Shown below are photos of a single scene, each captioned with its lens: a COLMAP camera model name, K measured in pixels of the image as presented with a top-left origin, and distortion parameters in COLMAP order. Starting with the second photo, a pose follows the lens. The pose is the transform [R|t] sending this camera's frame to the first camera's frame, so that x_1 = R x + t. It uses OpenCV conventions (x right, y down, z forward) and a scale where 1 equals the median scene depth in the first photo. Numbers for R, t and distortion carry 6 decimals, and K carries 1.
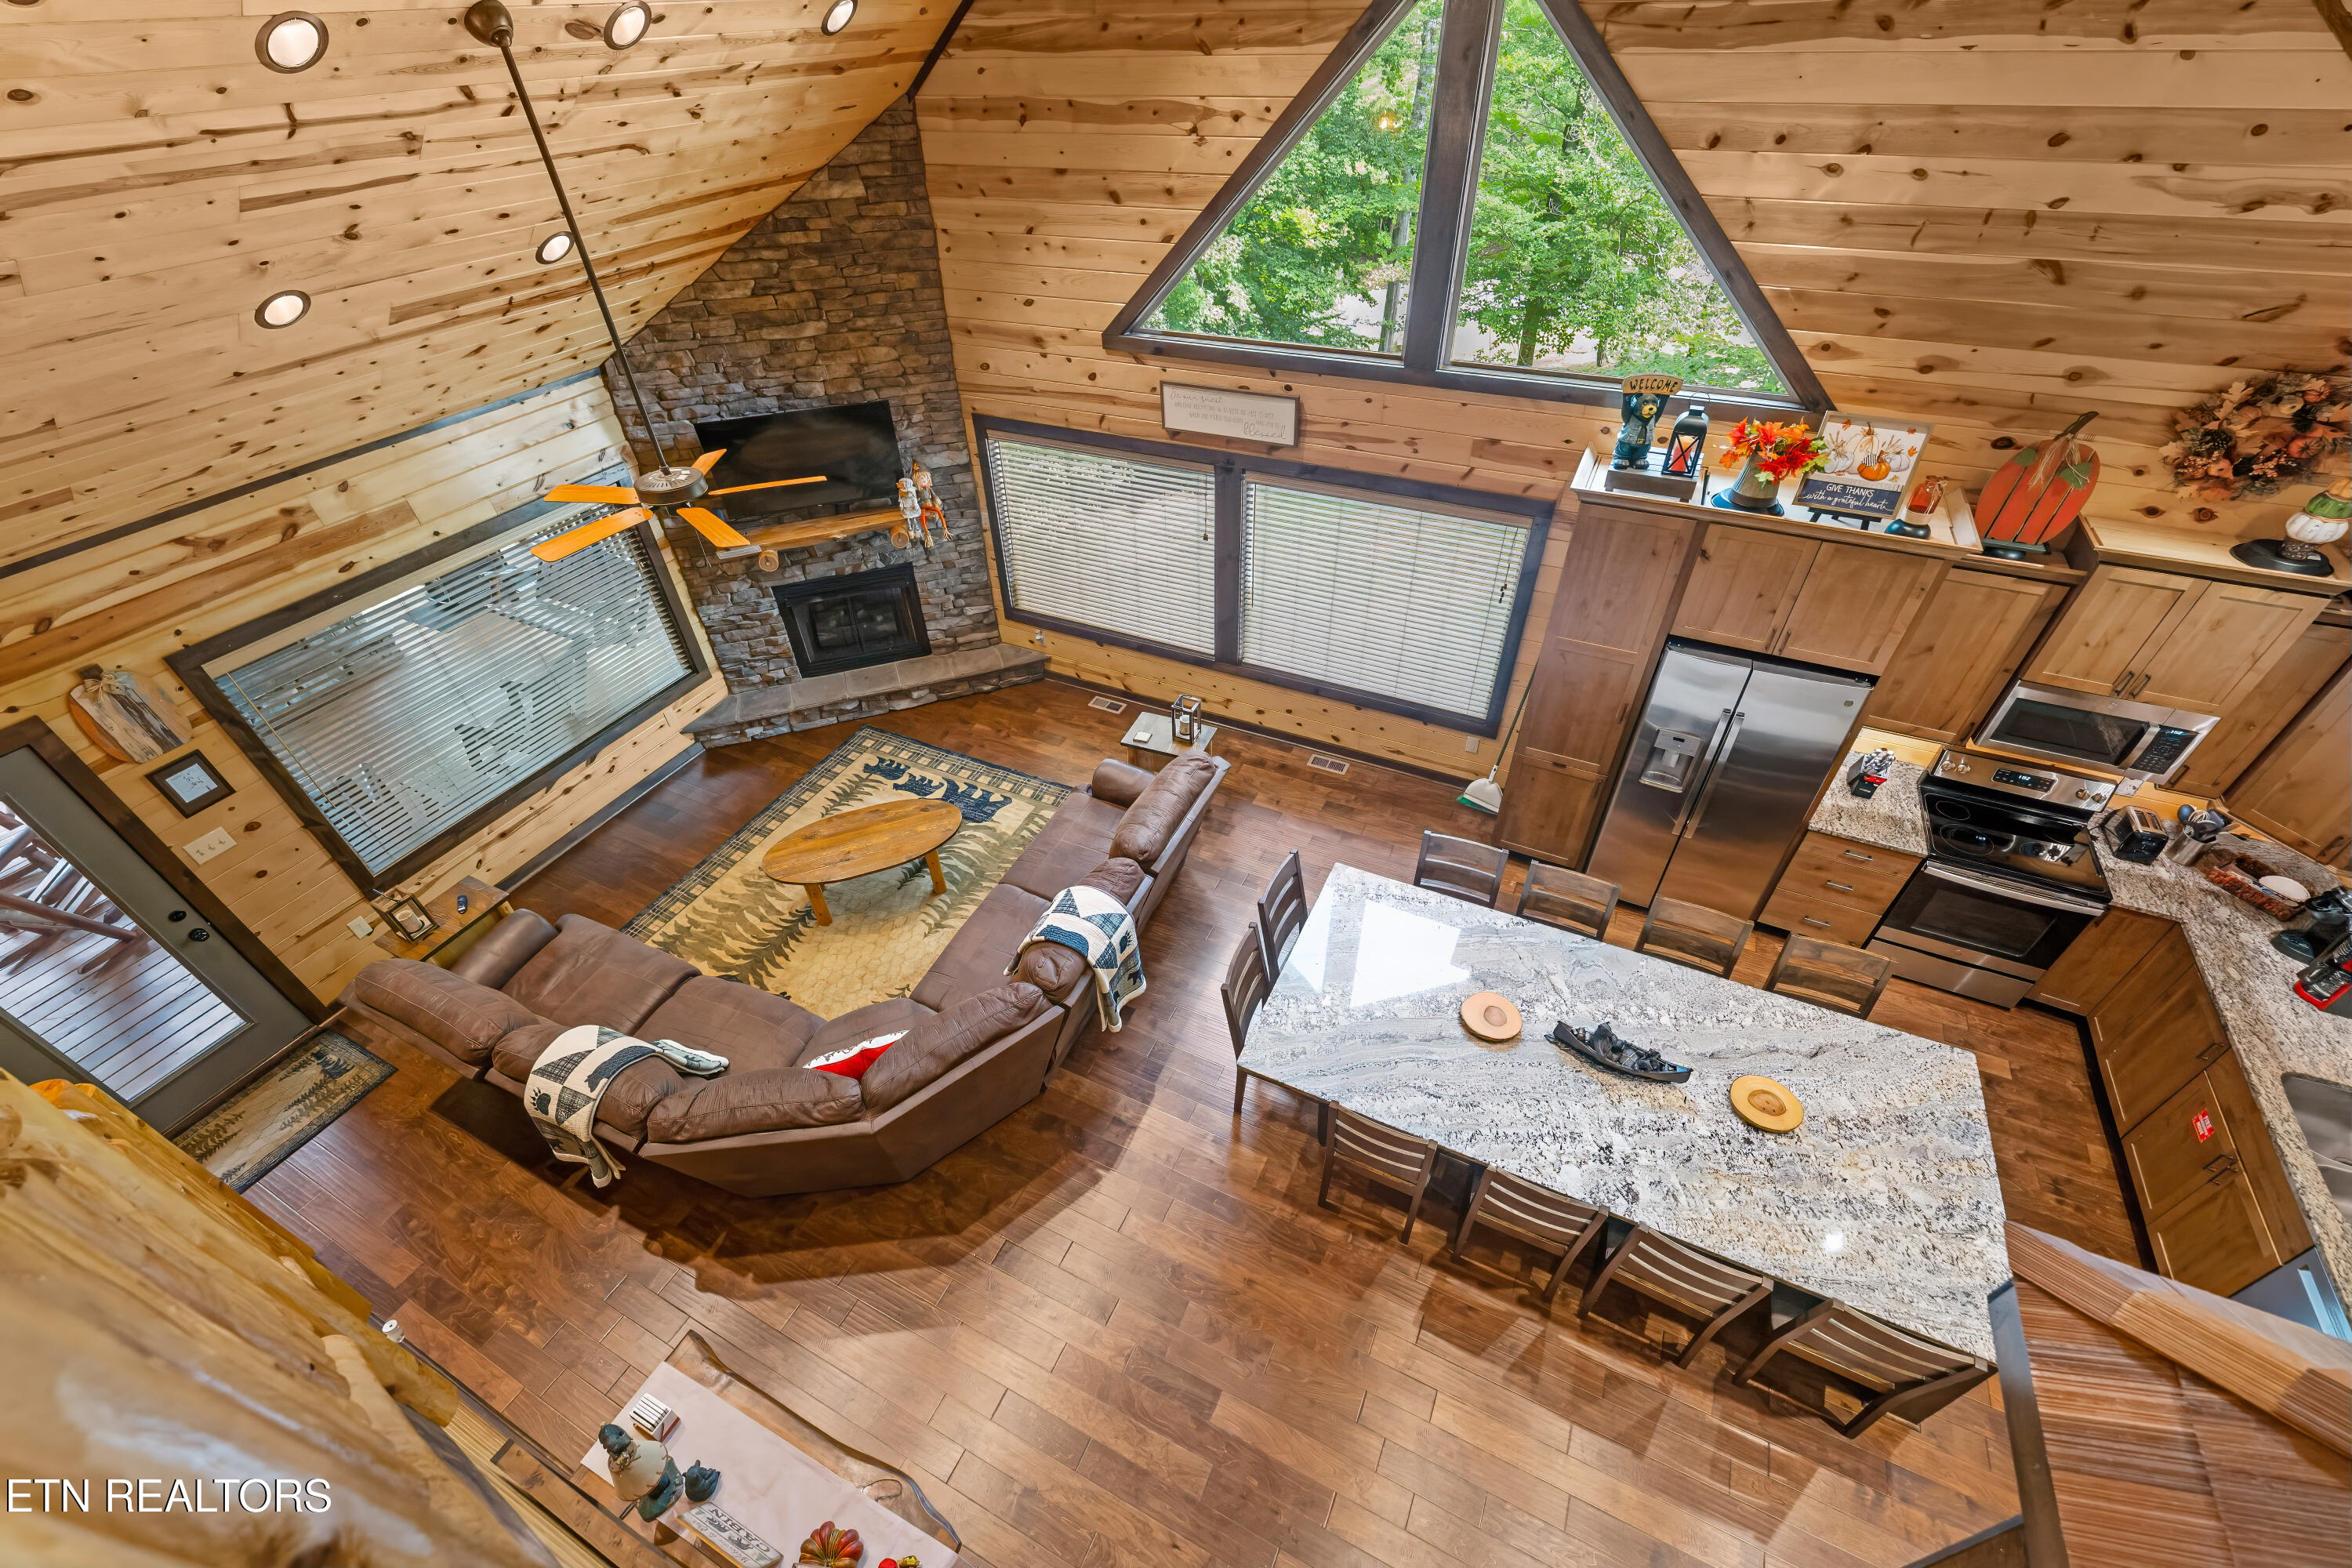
lens RADIAL K [[954.3, 0, 1171.2], [0, 954.3, 793.8], [0, 0, 1]] dist [0.001487, -0.001310]
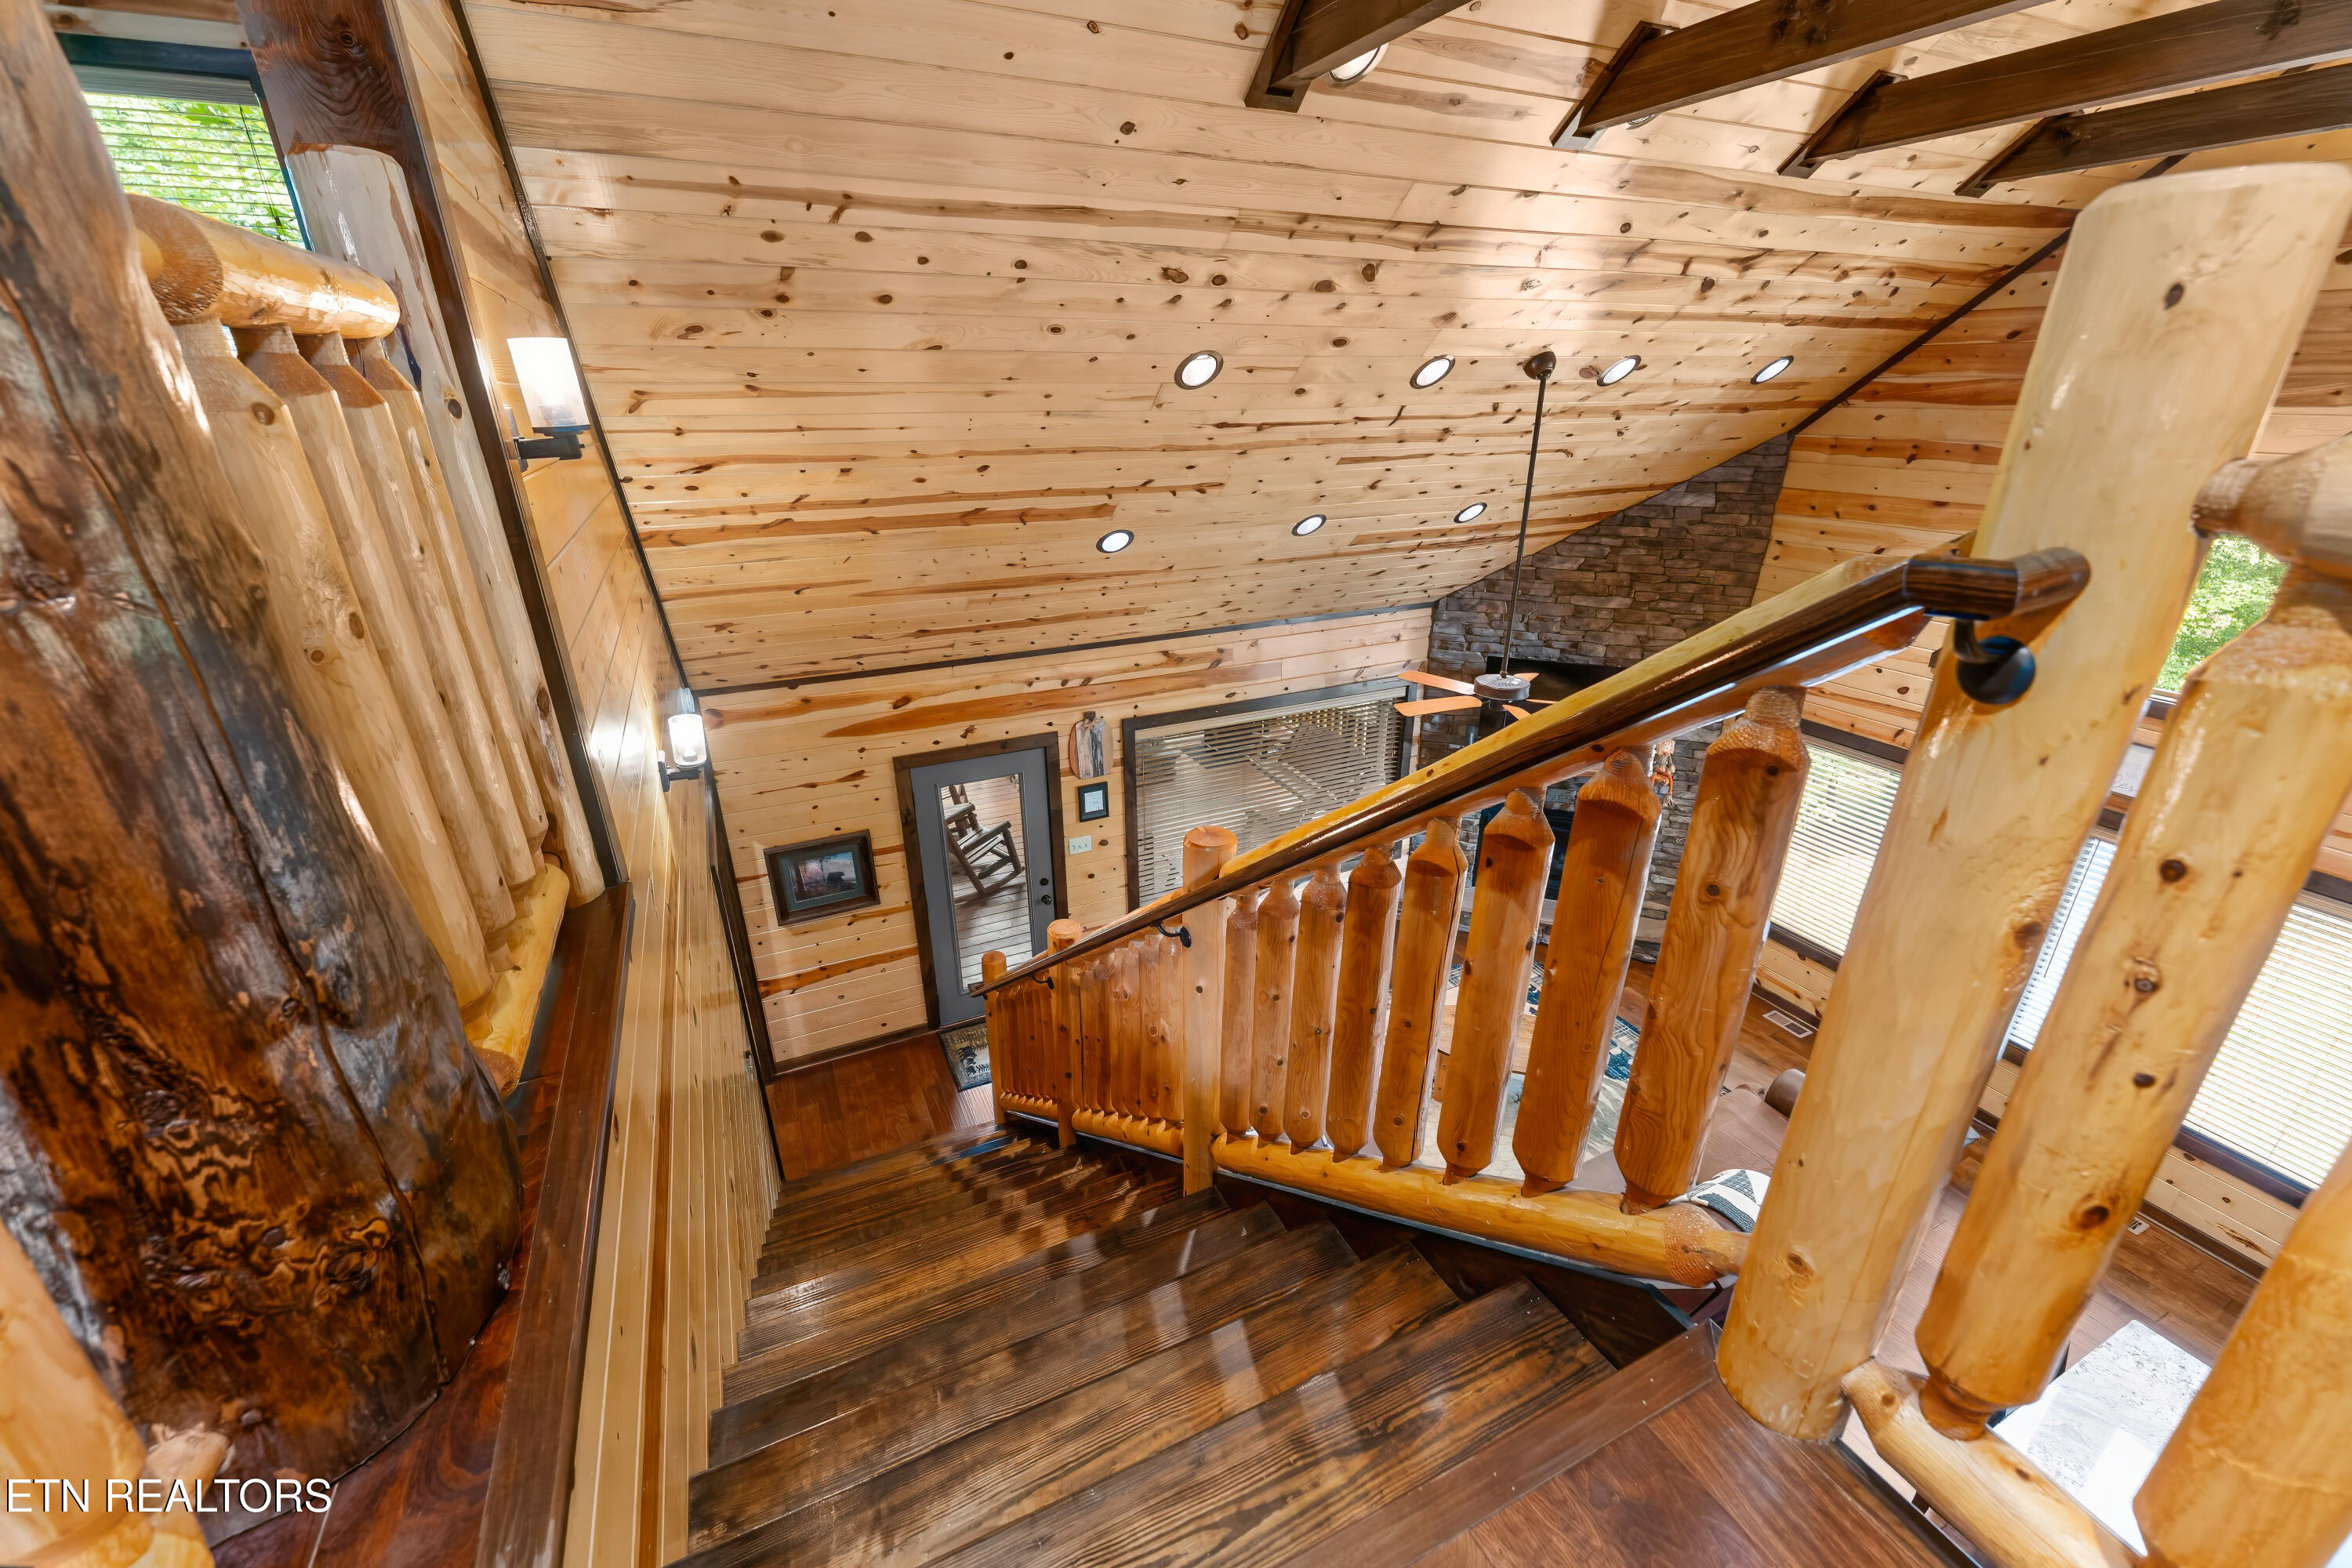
lens RADIAL K [[954.3, 0, 1155.2], [0, 954.3, 789.8], [0, 0, 1]] dist [0.001487, -0.001310]
pose [[0.779219, 0.264703, -0.568111, -0.103724], [-0.413777, 0.898088, -0.149084, 0.125079], [0.470751, 0.351240, 0.809335, -0.120060]]
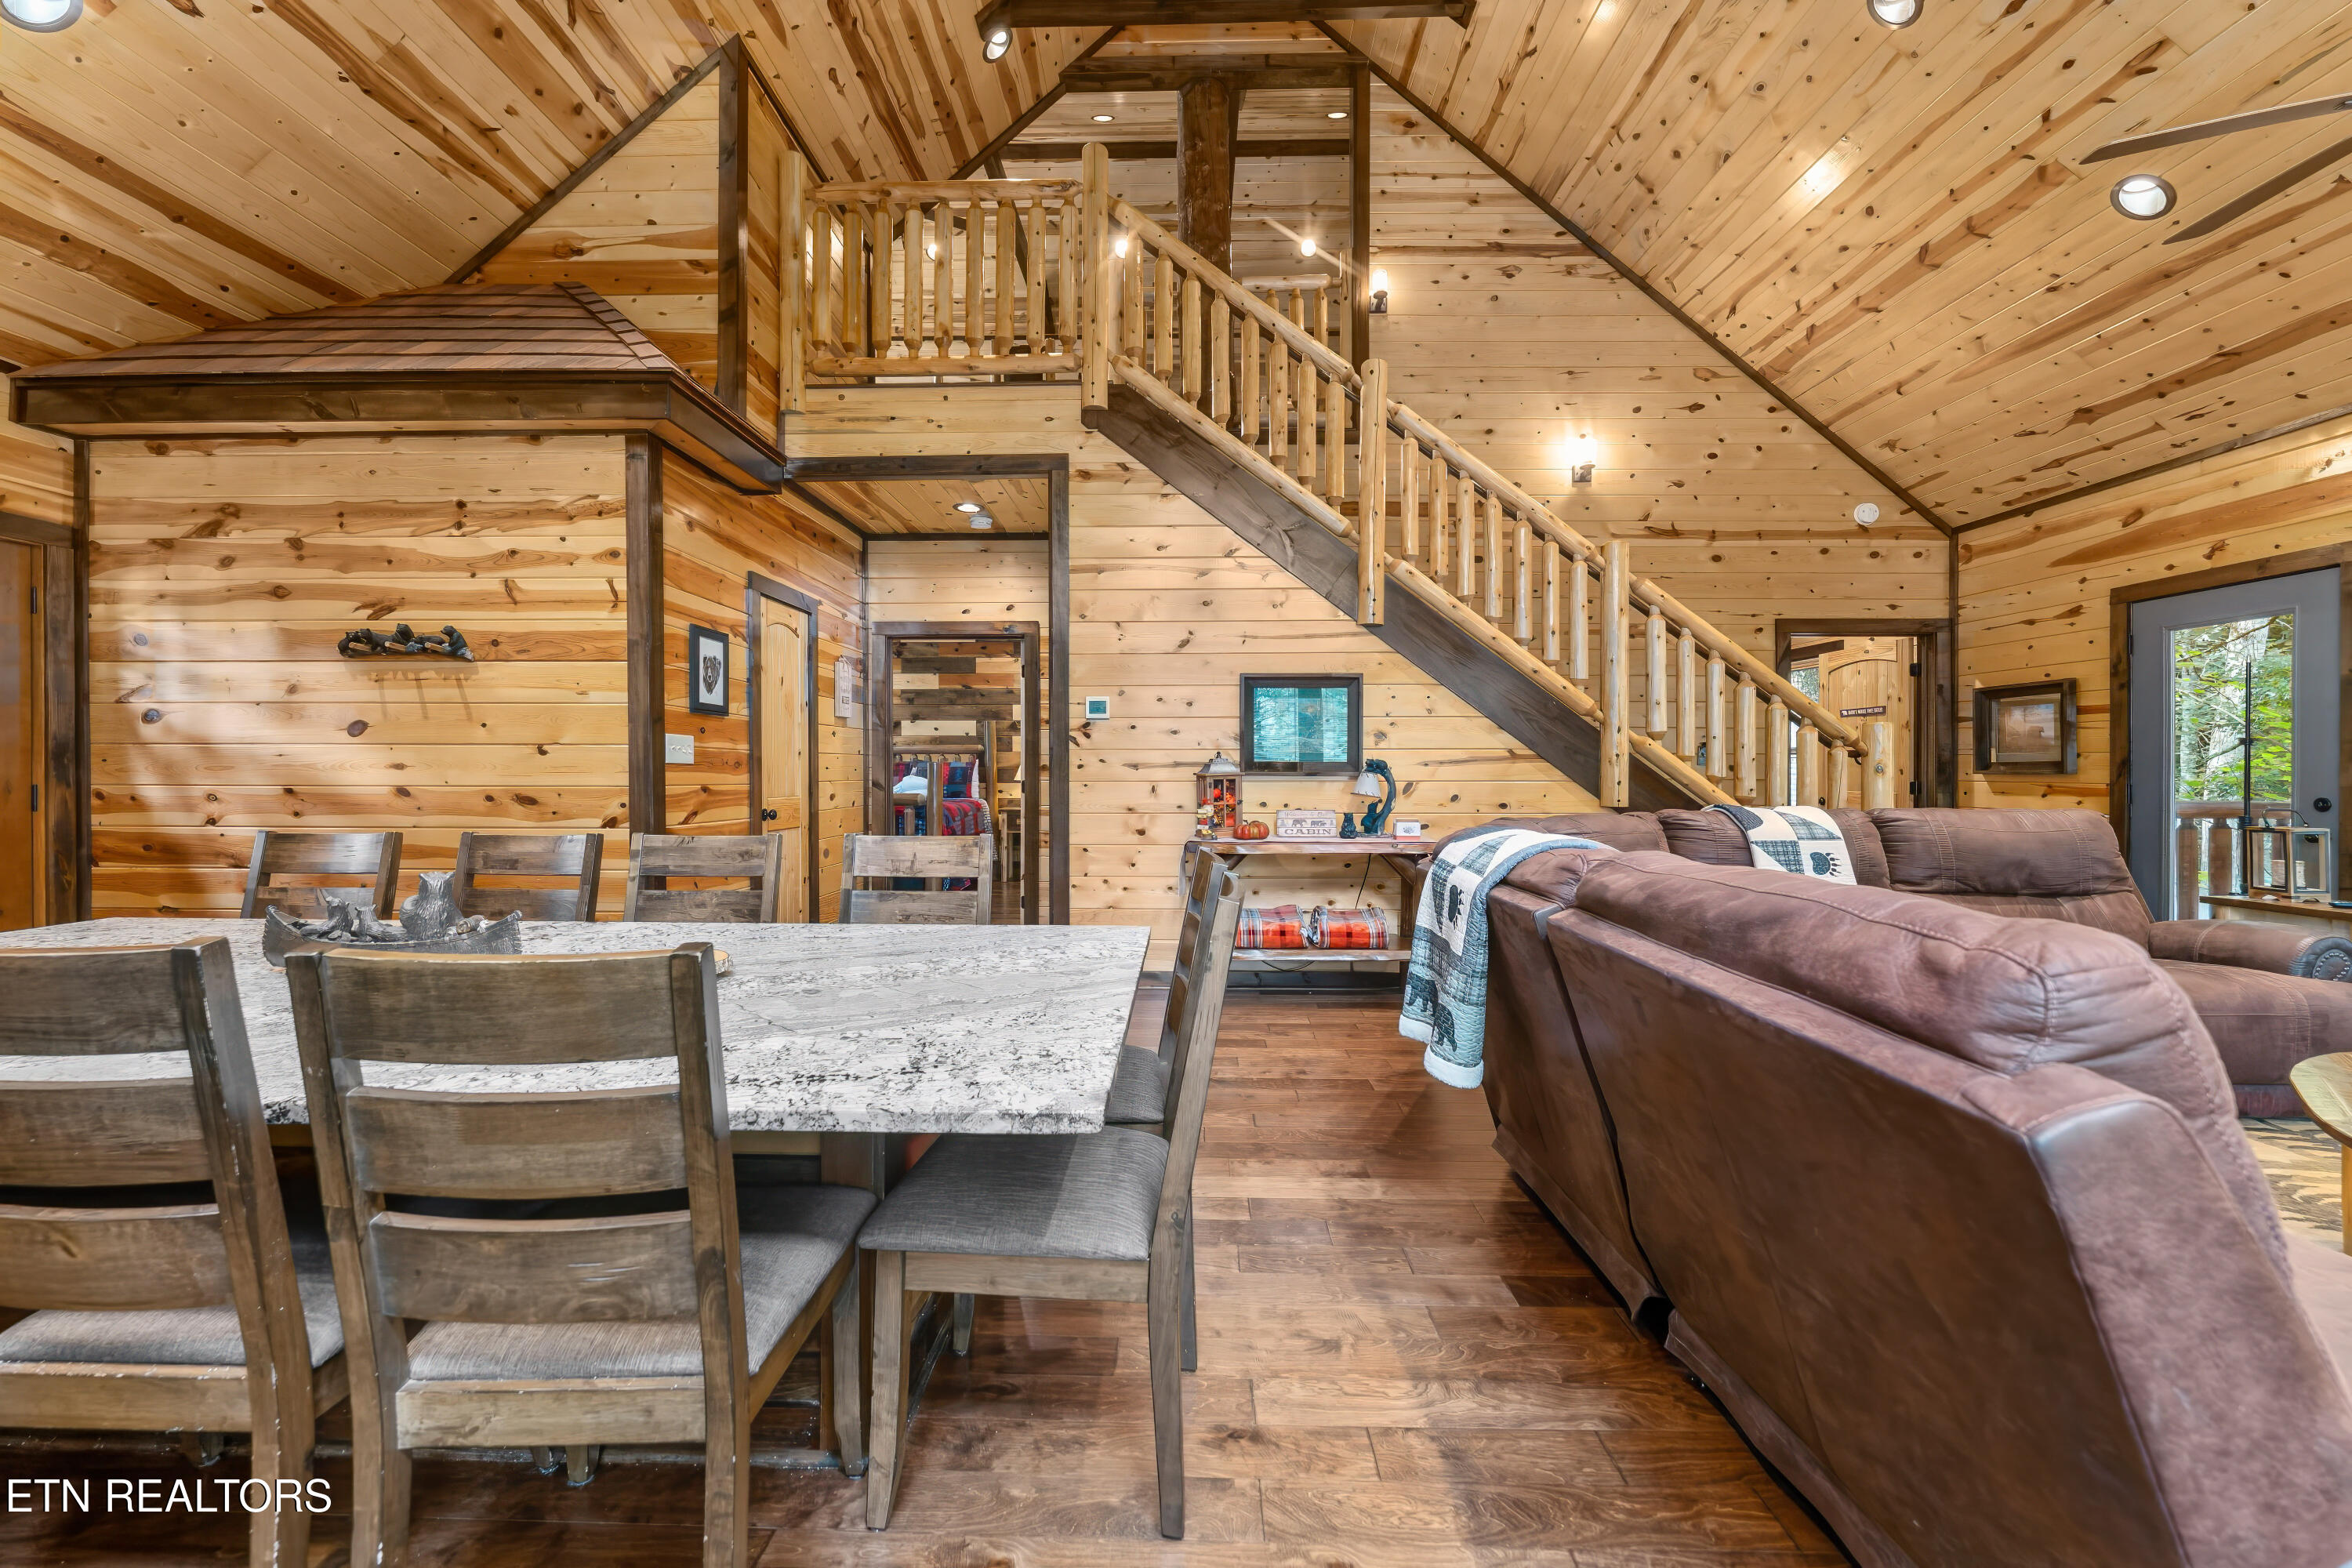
lens RADIAL K [[954.3, 0, 1171.4], [0, 954.3, 770.9], [0, 0, 1]] dist [0.001487, -0.001310]
pose [[-0.905779, 0.025560, -0.422978, 0.239912], [-0.258605, 0.757404, 0.599552, -0.127111], [0.335690, 0.652446, -0.679431, 1.027751]]
